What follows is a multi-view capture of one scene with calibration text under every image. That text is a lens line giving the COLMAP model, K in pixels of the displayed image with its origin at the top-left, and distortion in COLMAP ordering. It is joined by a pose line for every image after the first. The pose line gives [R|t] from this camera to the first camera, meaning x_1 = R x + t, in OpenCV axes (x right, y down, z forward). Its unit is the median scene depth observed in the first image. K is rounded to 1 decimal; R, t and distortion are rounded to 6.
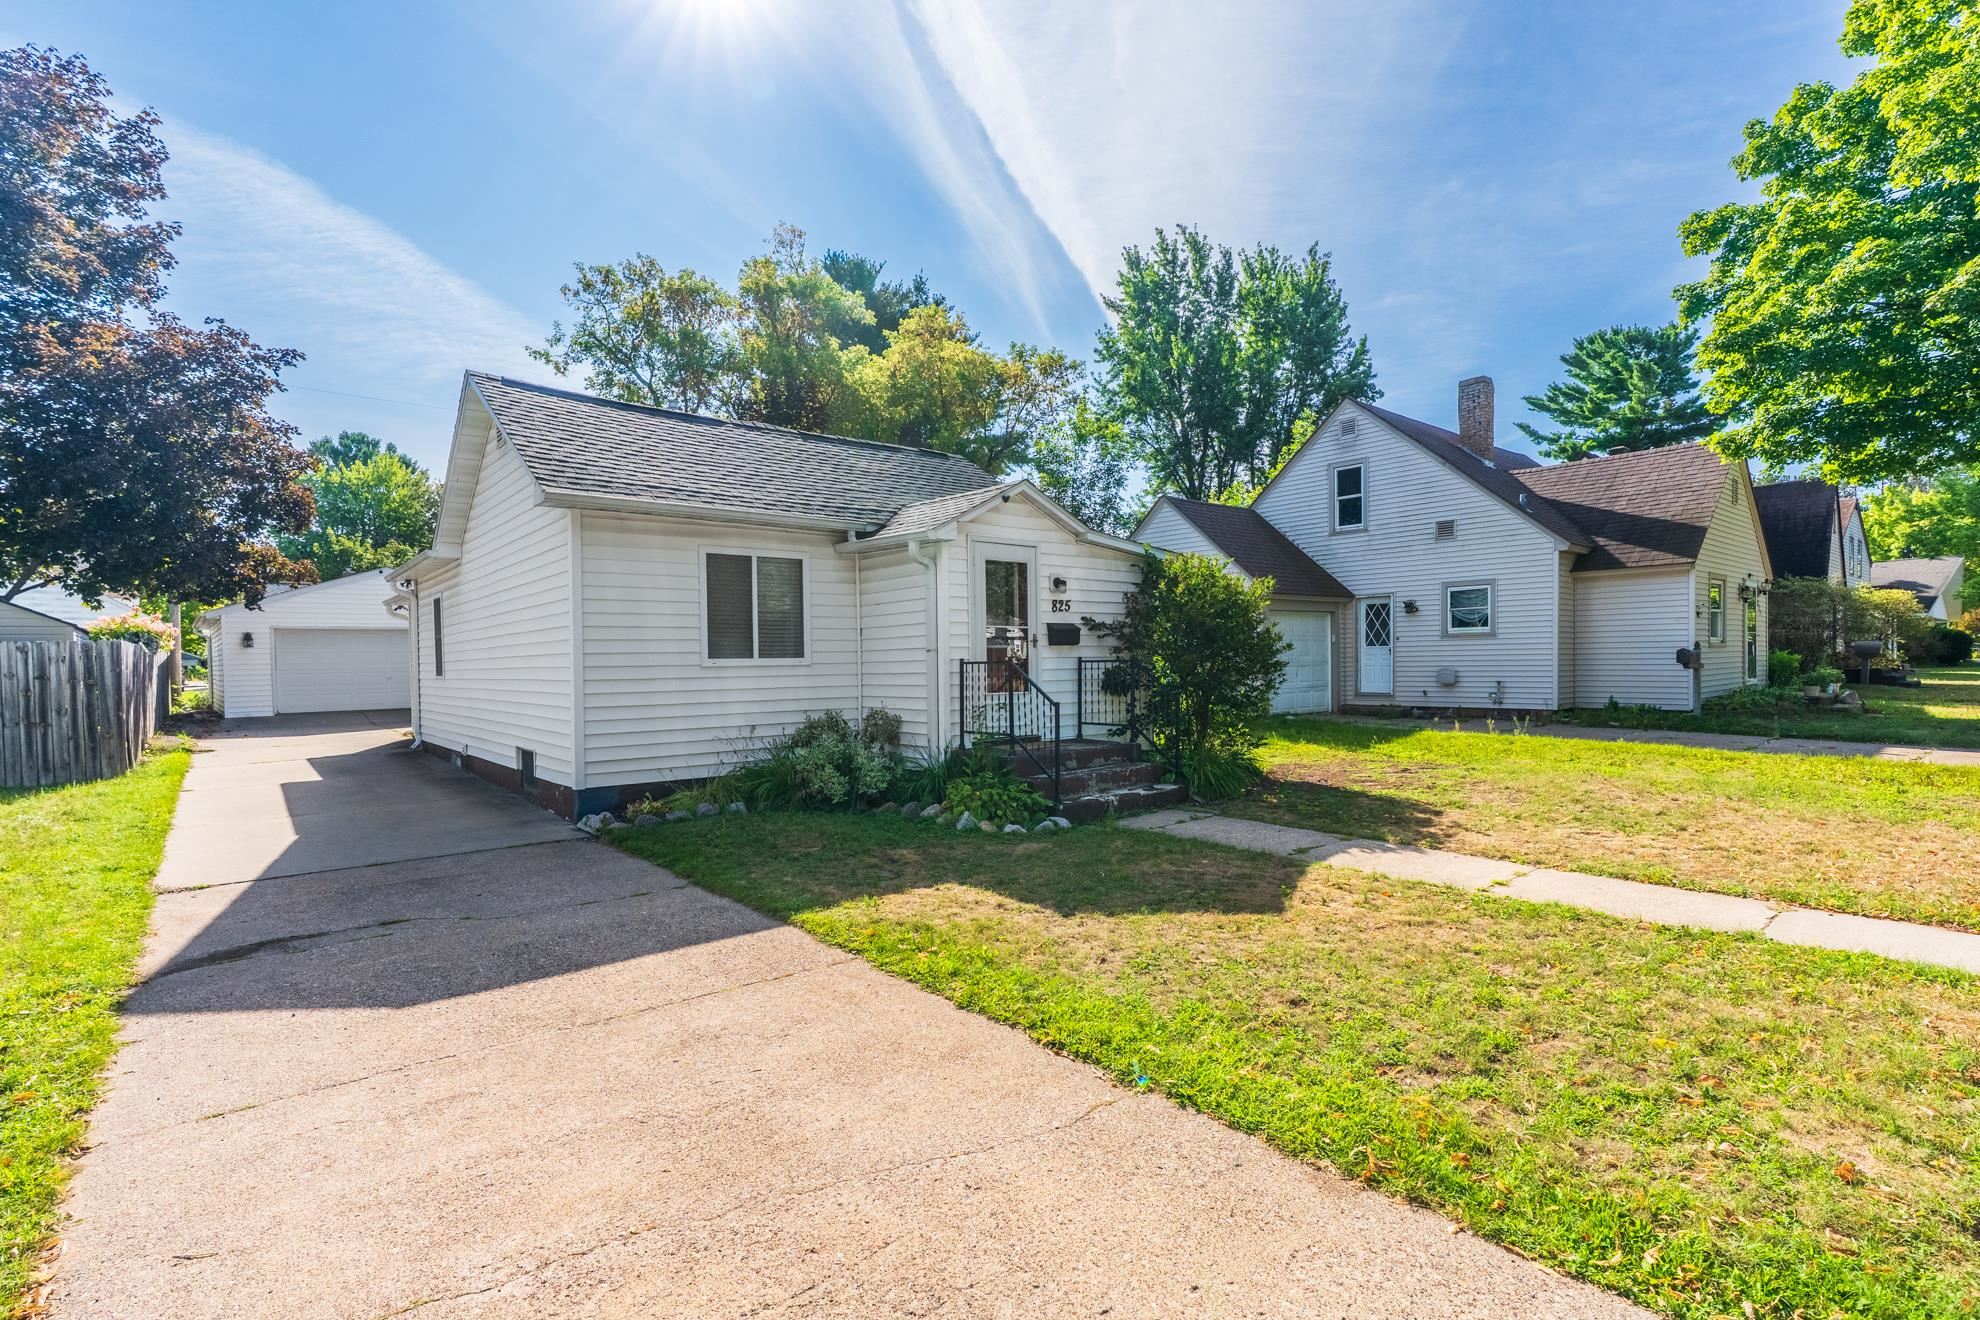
lens RADIAL K [[912.6, 0, 985.2], [0, 912.6, 669.5], [0, 0, 1]] dist [-0.004623, 0.000150]
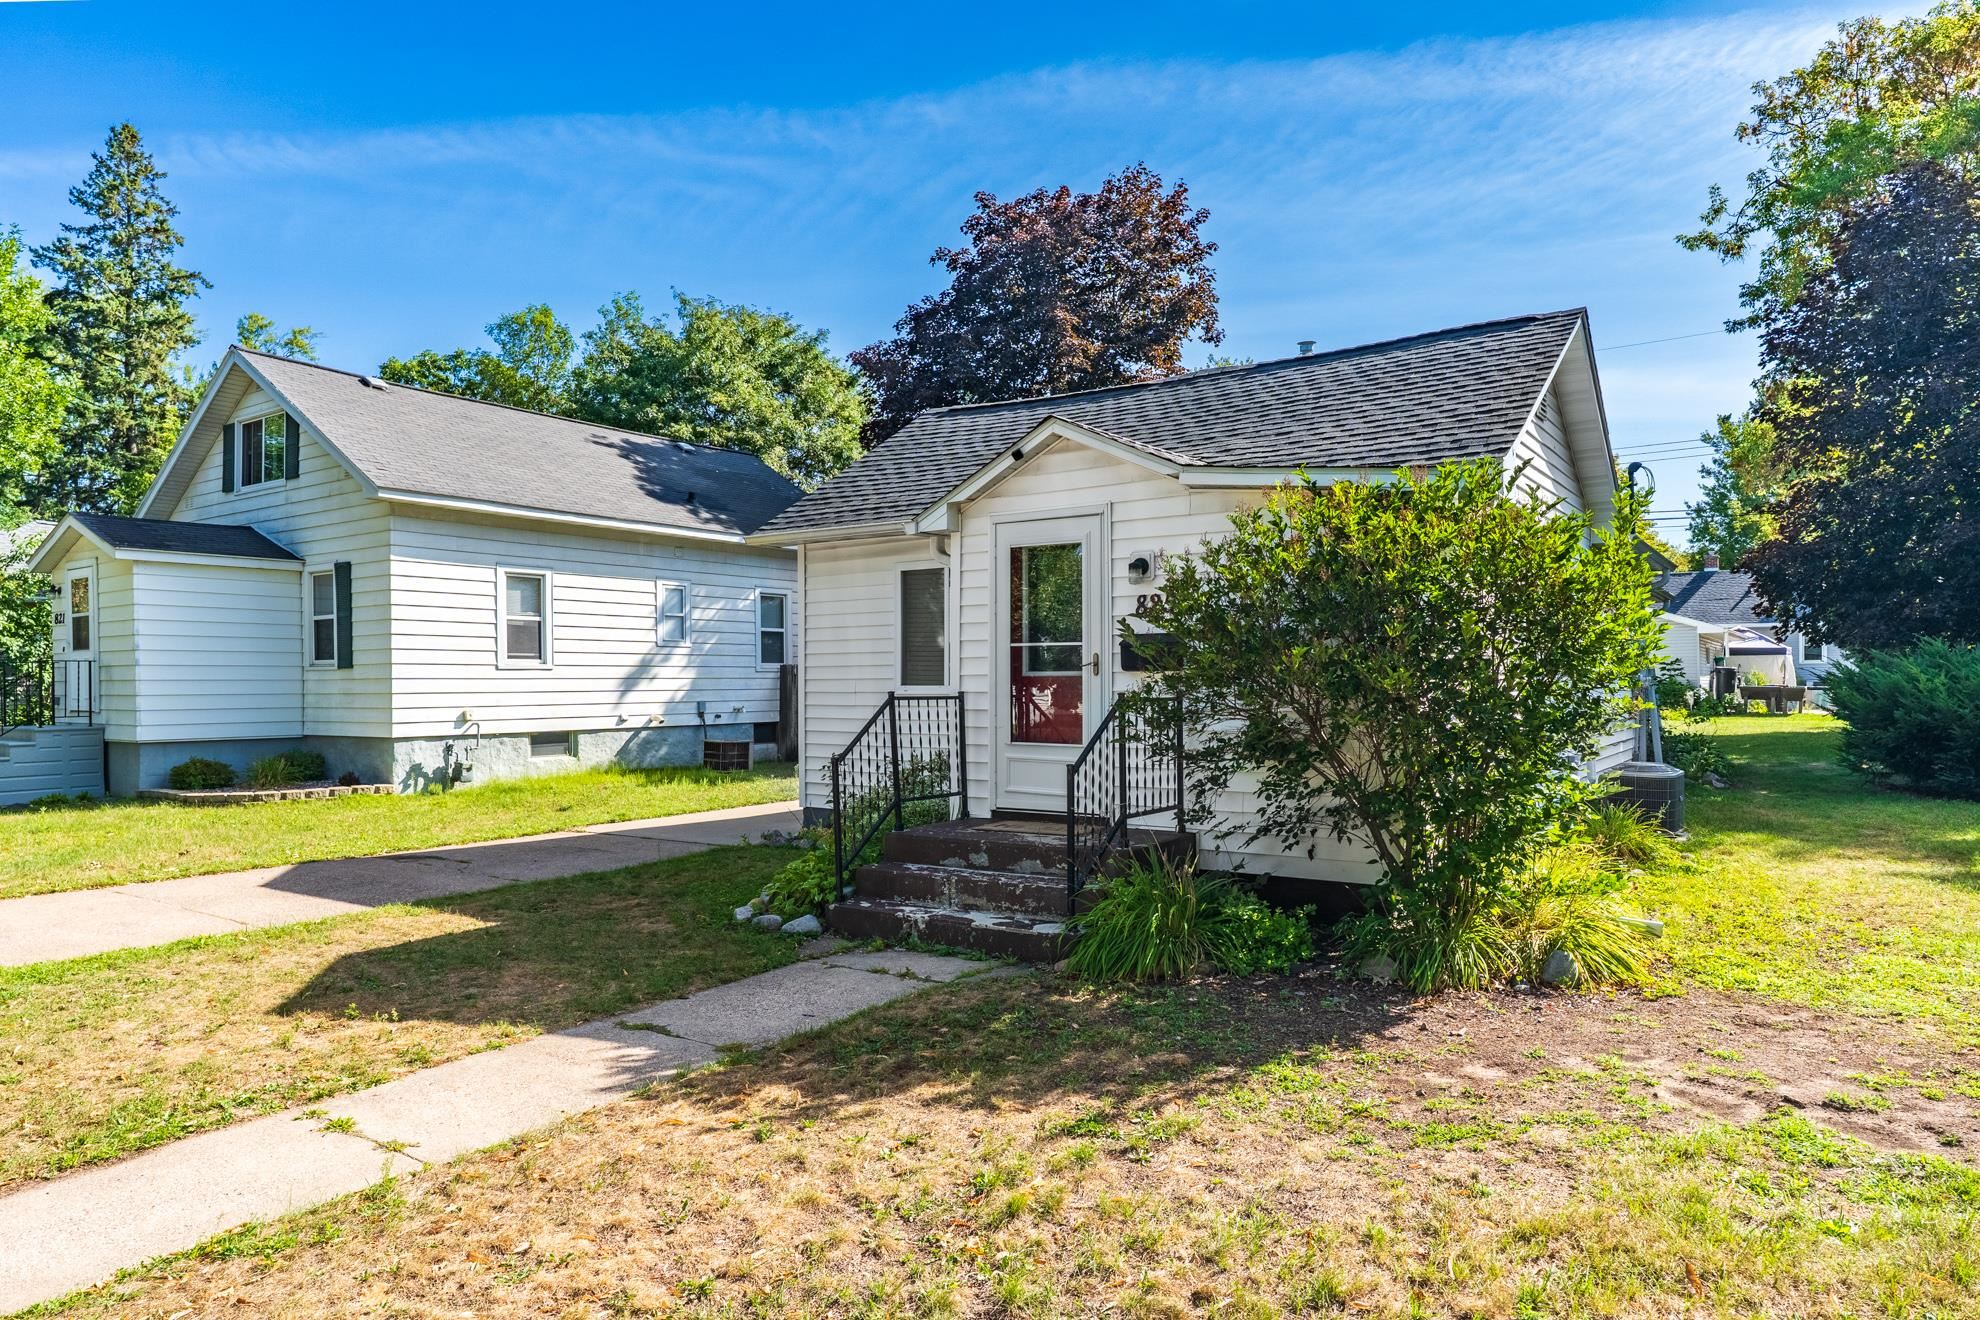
lens RADIAL K [[1190.5, 0, 990.0], [0, 1190.5, 660.0], [0, 0, 1]] dist [-0.001501, -0.000338]
pose [[0.265751, -0.003139, -0.964037, 0.814186], [-0.007447, 0.999958, -0.005308, -0.030084], [0.964013, 0.008590, 0.265716, 0.707821]]
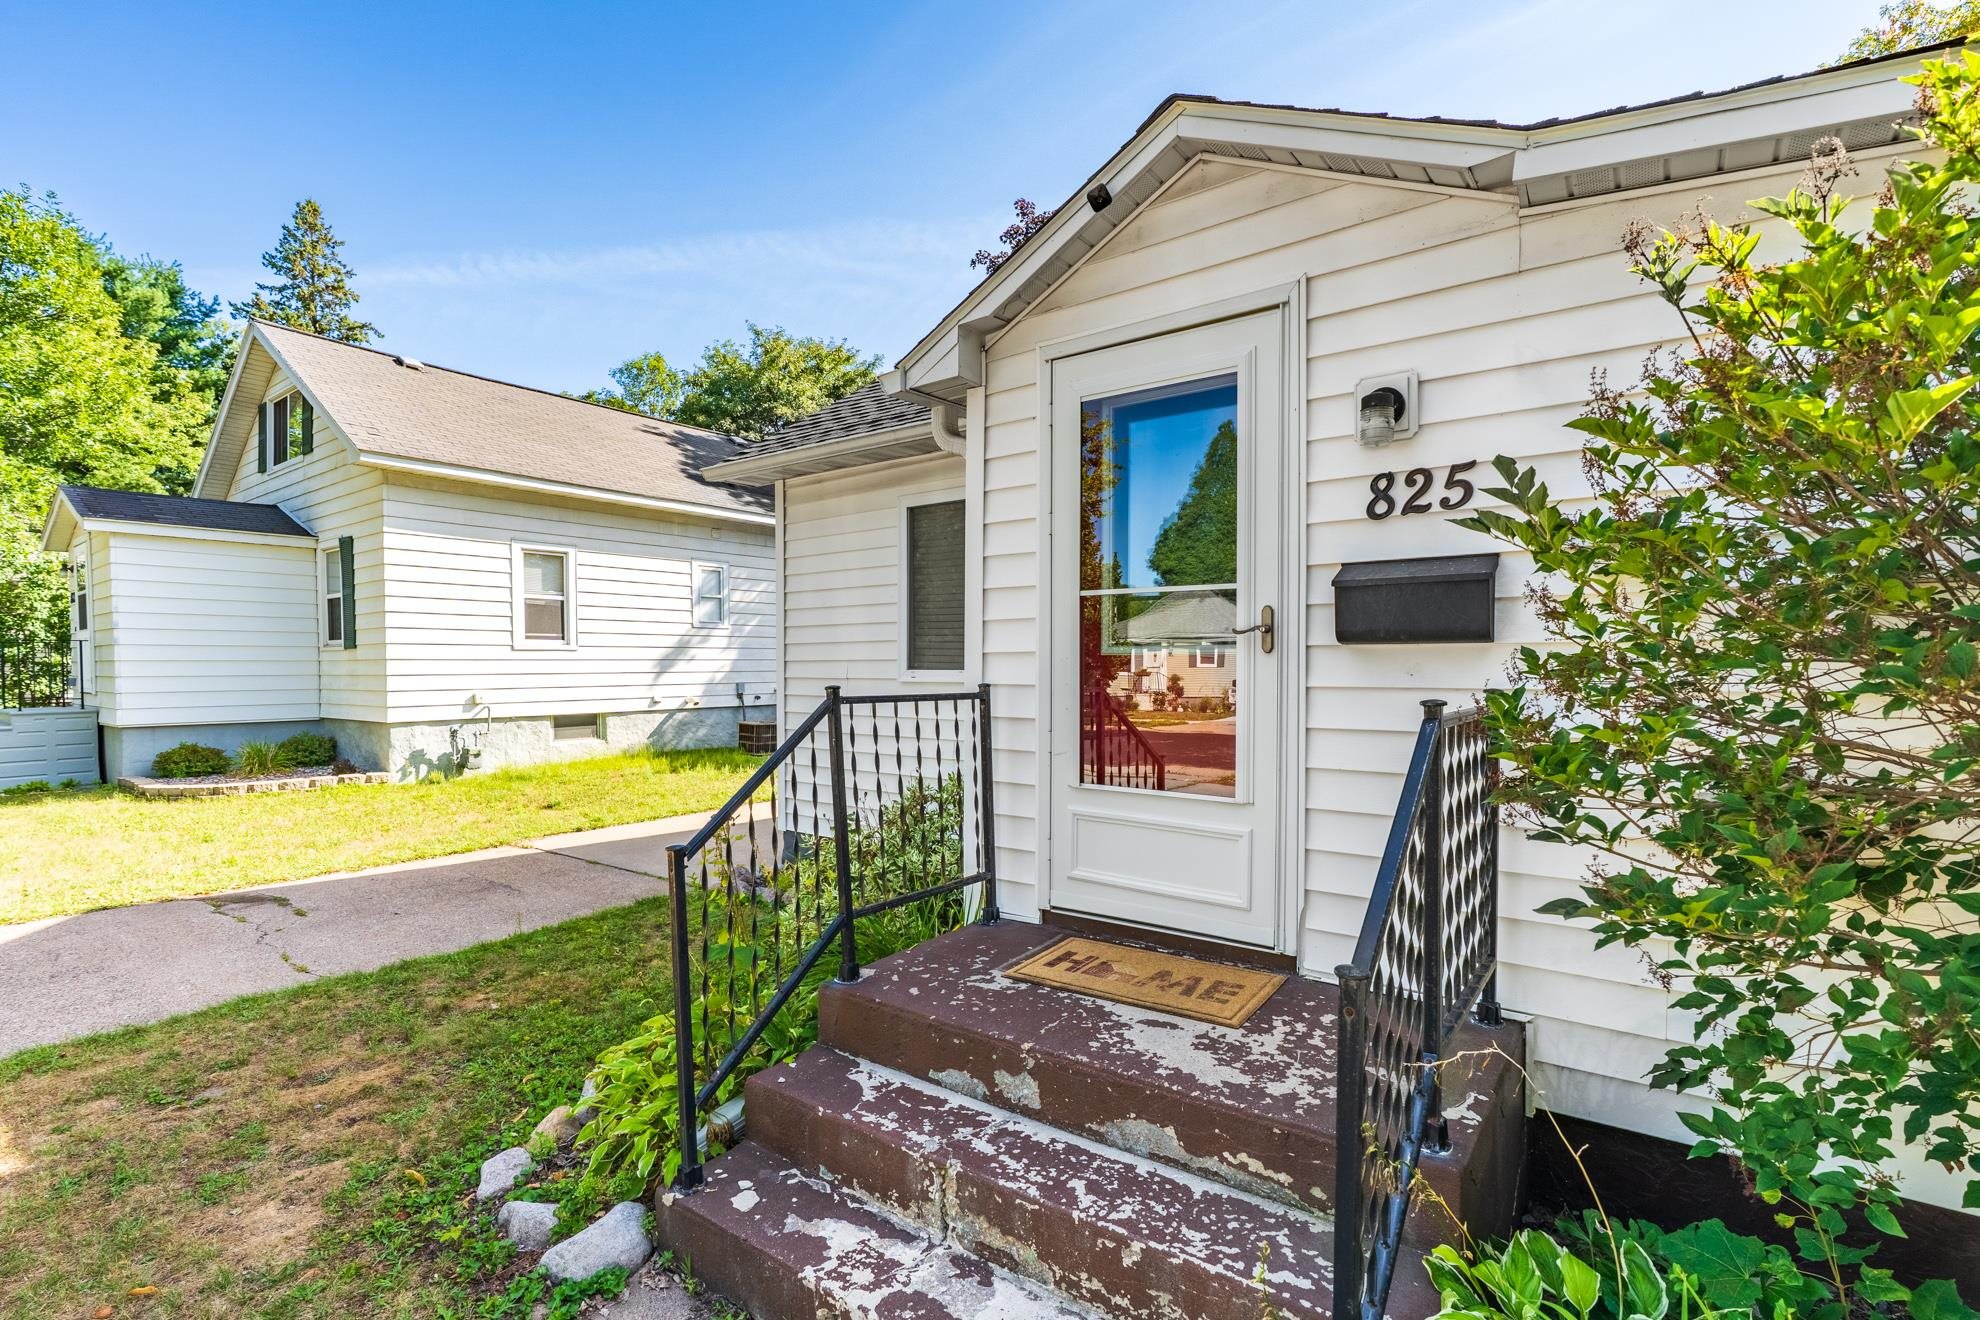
lens RADIAL K [[912.6, 0, 985.2], [0, 912.6, 669.5], [0, 0, 1]] dist [-0.004623, 0.000150]
pose [[0.224381, 0.021429, -0.974266, 0.313255], [-0.008686, 0.999762, 0.019989, -0.023998], [0.974463, 0.003978, 0.224513, 0.840050]]
